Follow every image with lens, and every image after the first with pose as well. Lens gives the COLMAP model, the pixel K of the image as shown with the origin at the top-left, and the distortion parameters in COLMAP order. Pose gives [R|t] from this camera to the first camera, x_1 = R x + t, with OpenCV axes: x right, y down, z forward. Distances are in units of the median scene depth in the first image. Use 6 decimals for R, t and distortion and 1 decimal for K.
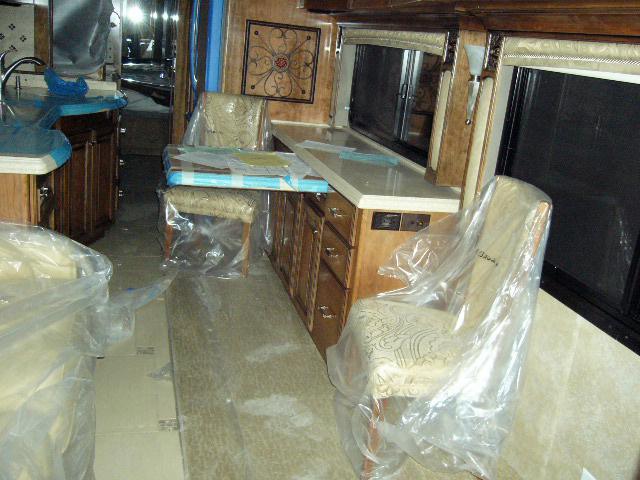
lens RADIAL K [[661.1, 0, 332.5], [0, 661.1, 250.8], [0, 0, 1]] dist [-0.067368, 0.007898]
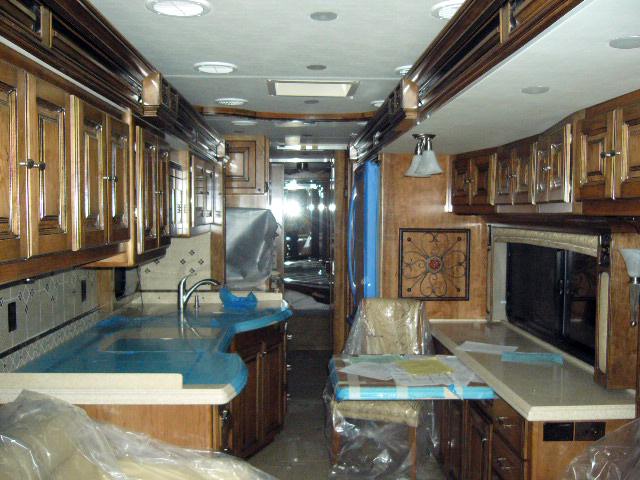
lens RADIAL K [[661.1, 0, 332.5], [0, 661.1, 250.8], [0, 0, 1]] dist [-0.067368, 0.007898]
pose [[0.970759, -0.094446, -0.220697, -0.002654], [0.033897, 0.964071, -0.263473, -0.040182], [0.237651, 0.248288, 0.939082, -0.027652]]
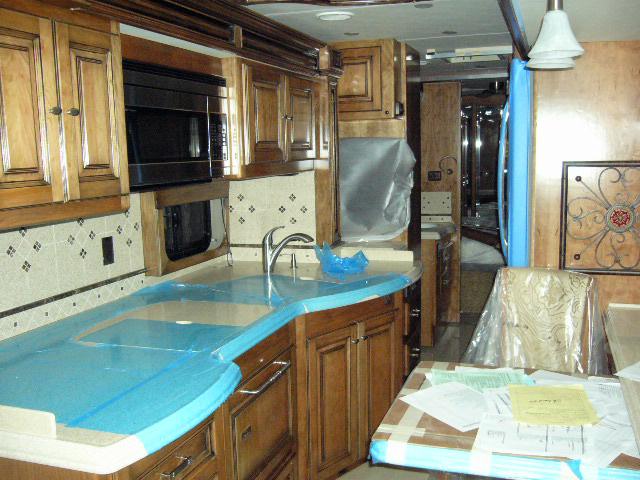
lens RADIAL K [[661.1, 0, 332.5], [0, 661.1, 250.8], [0, 0, 1]] dist [-0.067368, 0.007898]
pose [[0.821568, -0.045086, -0.568325, 0.058357], [-0.058782, 0.984856, -0.163105, -0.140886], [0.567072, 0.167409, 0.806476, 0.340087]]
